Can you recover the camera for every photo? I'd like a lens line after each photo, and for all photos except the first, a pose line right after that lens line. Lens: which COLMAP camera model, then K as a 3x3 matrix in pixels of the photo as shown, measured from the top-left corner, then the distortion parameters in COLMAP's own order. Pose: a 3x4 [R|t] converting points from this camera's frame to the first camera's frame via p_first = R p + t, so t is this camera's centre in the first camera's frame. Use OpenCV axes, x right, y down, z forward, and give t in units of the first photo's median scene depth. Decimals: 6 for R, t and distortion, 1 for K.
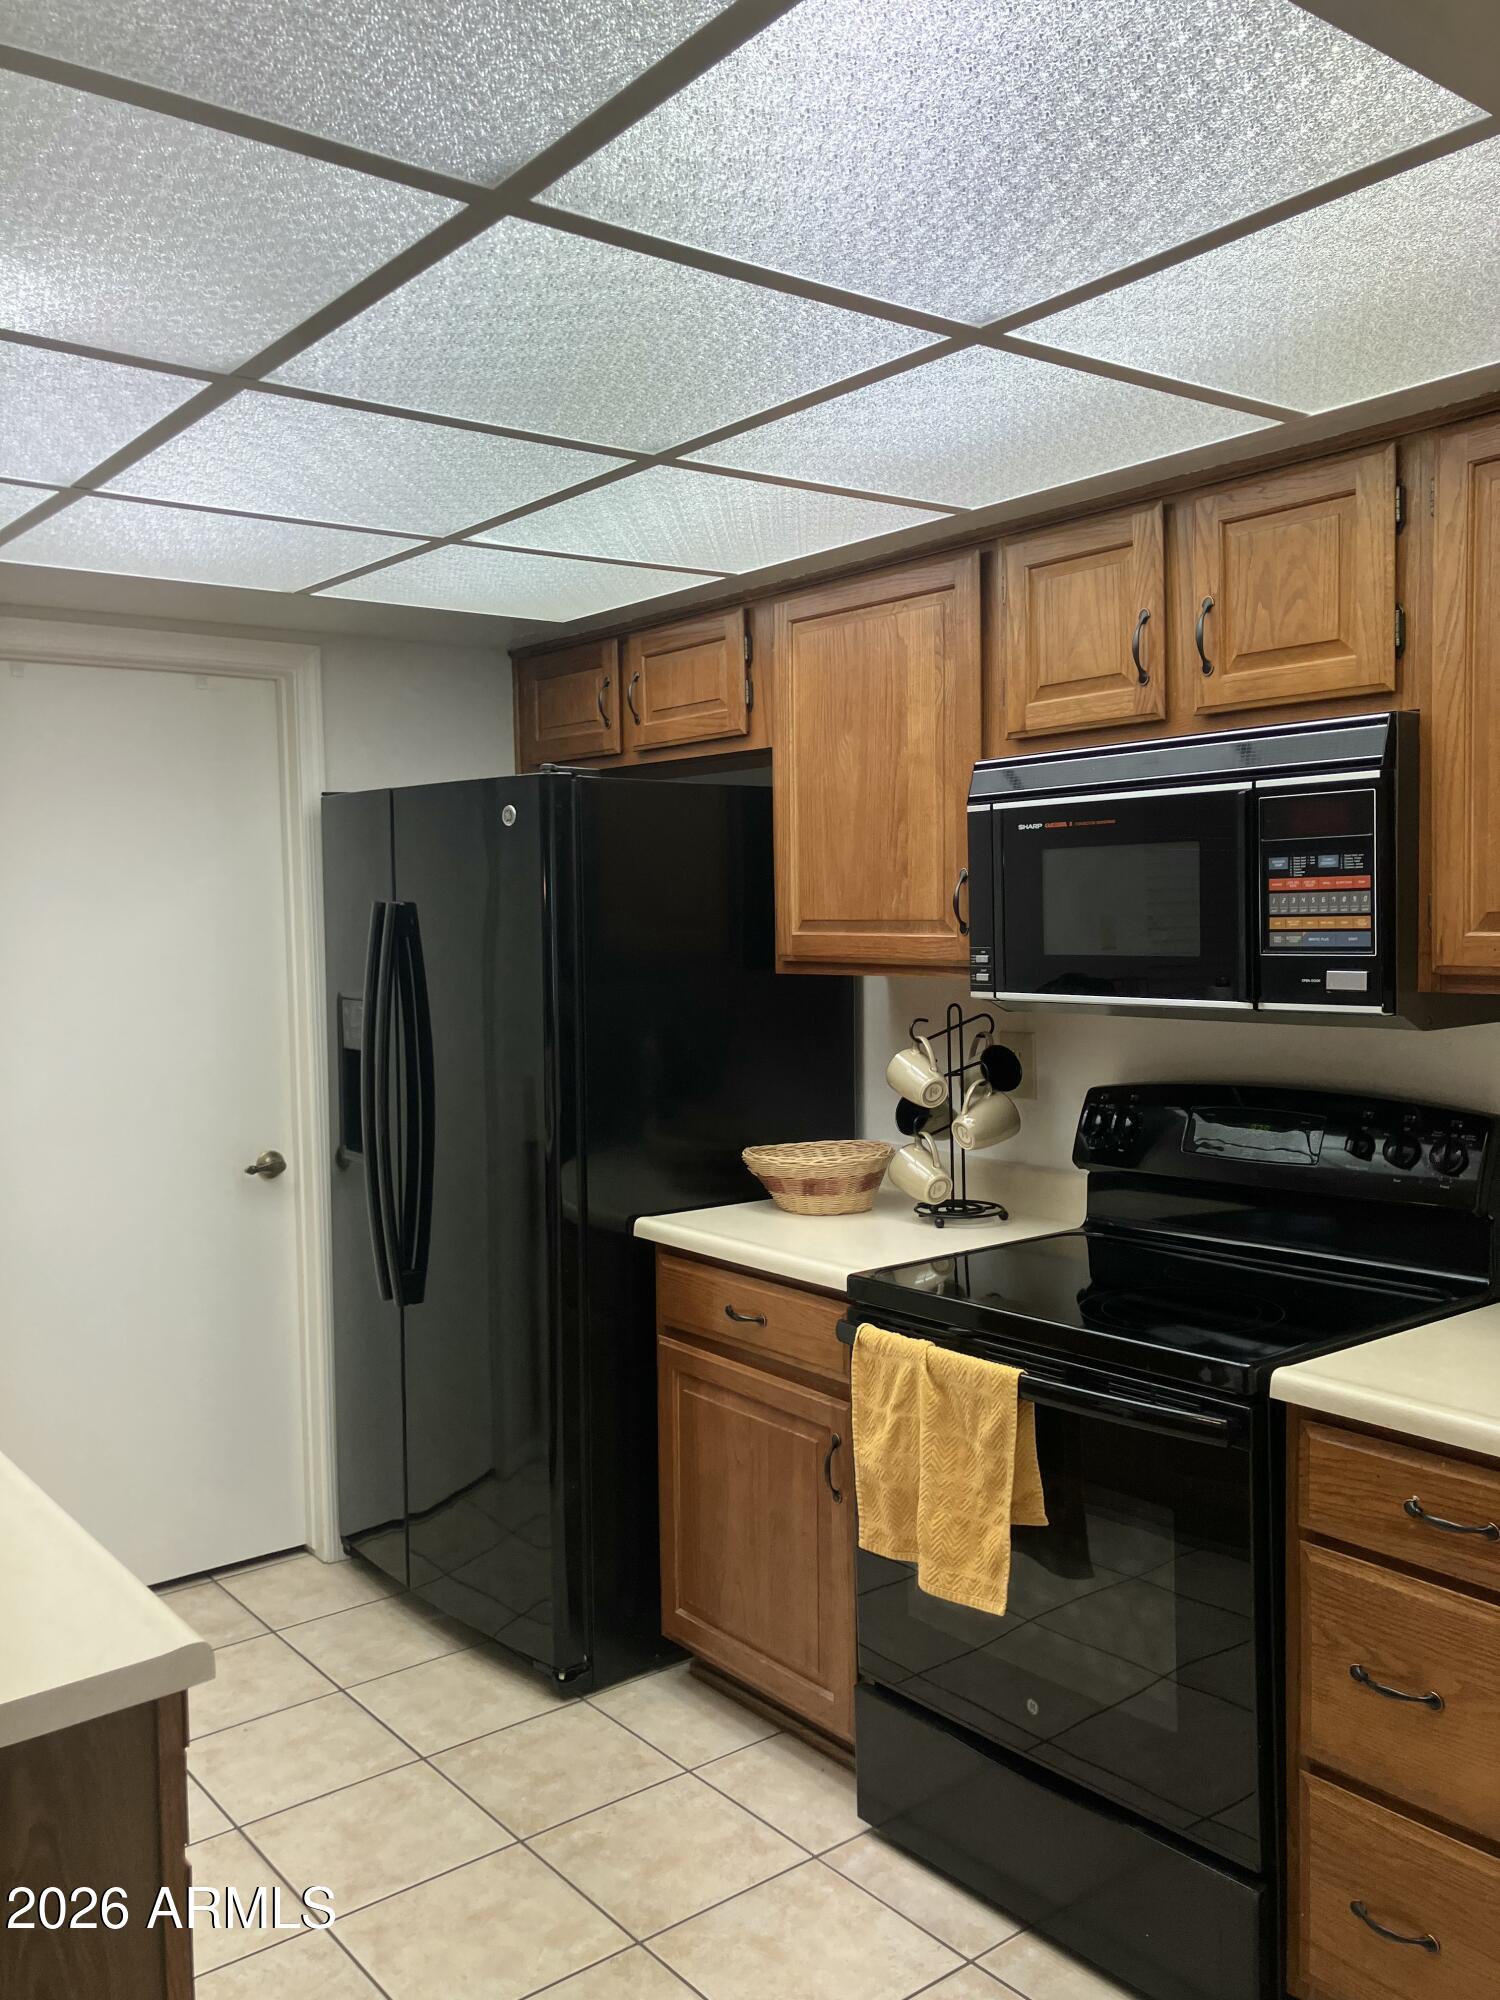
lens RADIAL K [[1643.9, 0, 750.0], [0, 1643.9, 1000.0], [0, 0, 1]] dist [0.203842, -0.586570]
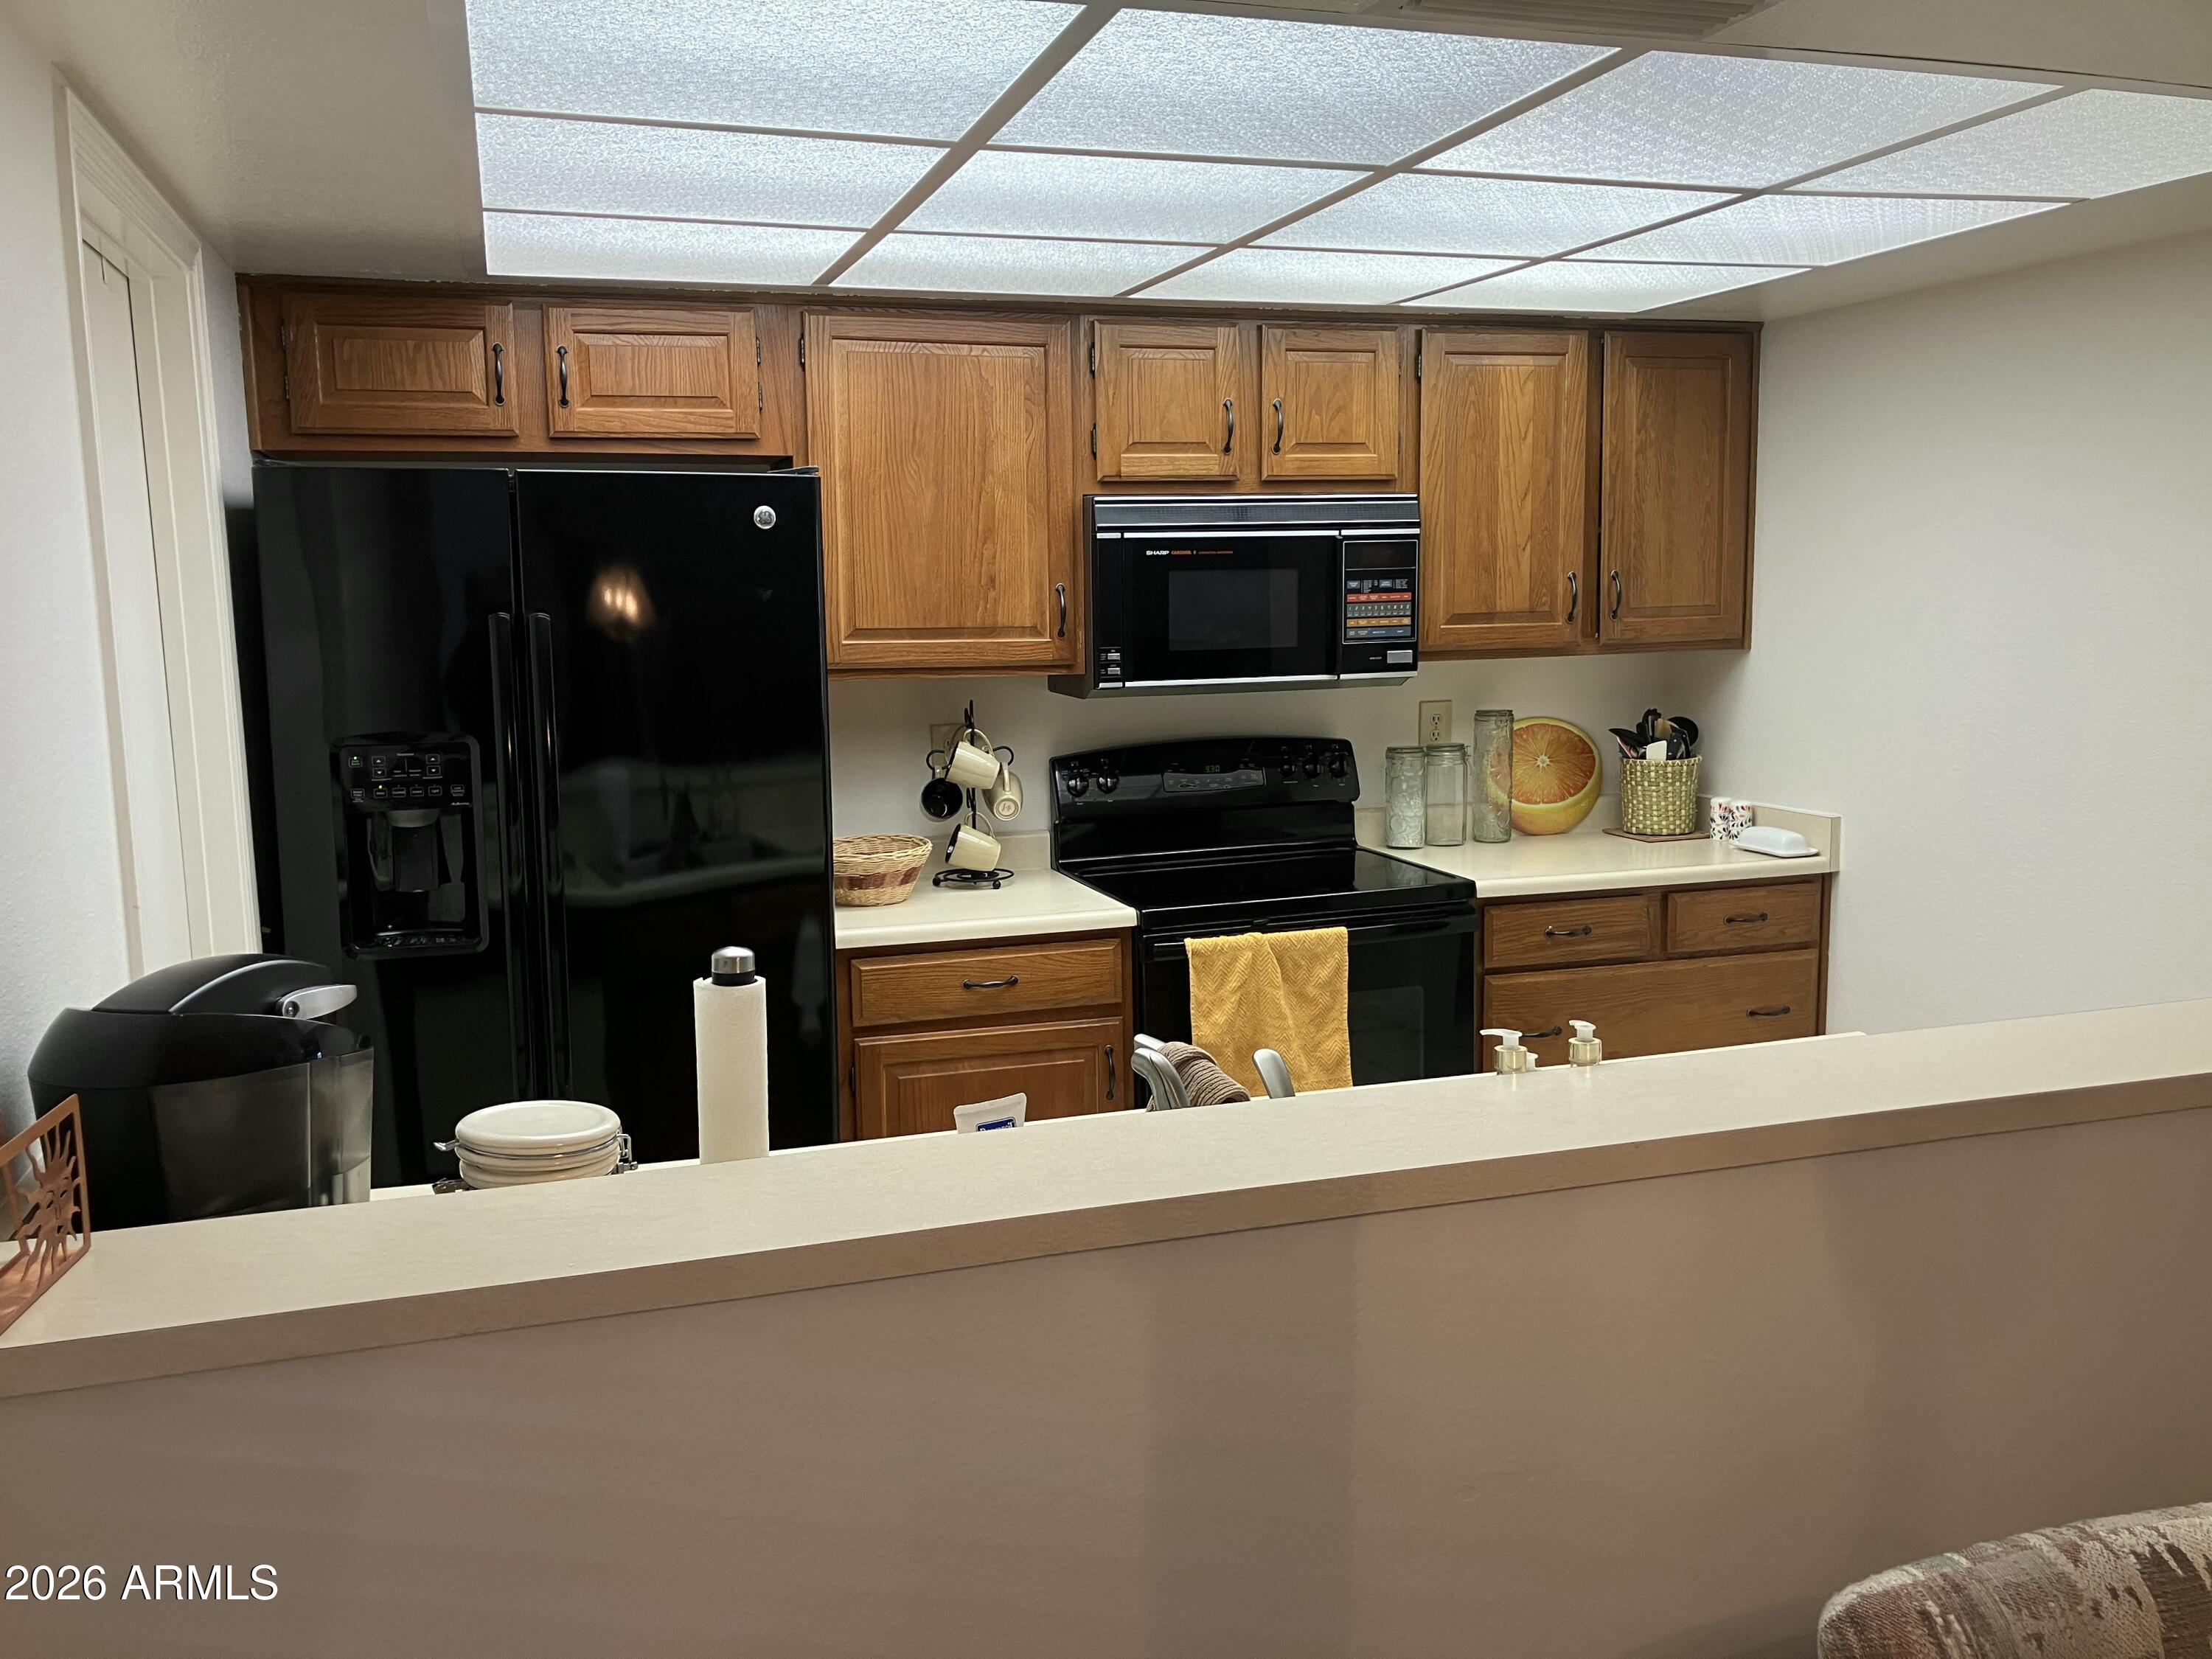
lens RADIAL K [[1818.2, 0, 1106.0], [0, 1818.2, 829.5], [0, 0, 1]] dist [0.203842, -0.586570]
pose [[0.349752, -0.116641, 0.929553, -1.325084], [0.061458, 0.992938, 0.101471, -0.039729], [-0.934824, 0.021638, 0.354451, 0.580270]]
